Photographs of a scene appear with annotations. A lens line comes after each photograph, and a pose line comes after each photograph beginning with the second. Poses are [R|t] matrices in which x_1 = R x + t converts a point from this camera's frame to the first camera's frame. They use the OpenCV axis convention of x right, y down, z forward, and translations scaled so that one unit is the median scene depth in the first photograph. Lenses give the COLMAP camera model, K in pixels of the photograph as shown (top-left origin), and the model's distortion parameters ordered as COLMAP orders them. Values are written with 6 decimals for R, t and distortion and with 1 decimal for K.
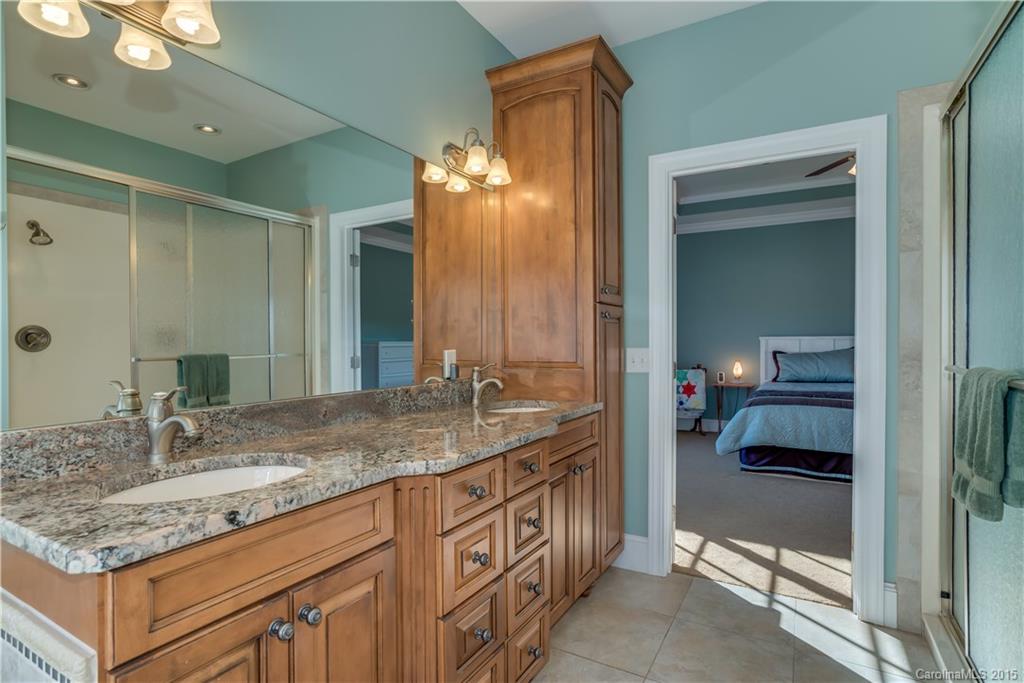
lens RADIAL K [[510.6, 0, 512.0], [0, 510.6, 341.5], [0, 0, 1]] dist [-0.054010, 0.025528]
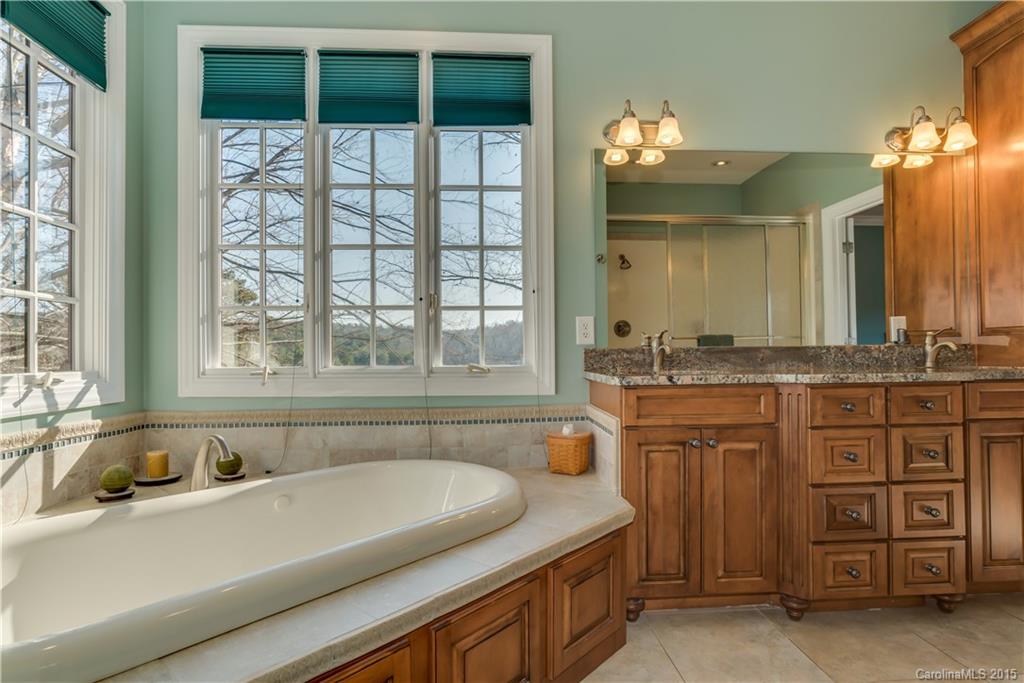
lens RADIAL K [[543.4, 0, 512.0], [0, 543.4, 341.5], [0, 0, 1]] dist [0.018246, 0.000667]
pose [[0.548029, -0.014559, -0.836333, 0.403352], [0.000787, 0.999857, -0.016890, 0.088390], [0.836459, 0.008598, 0.547962, -0.336775]]
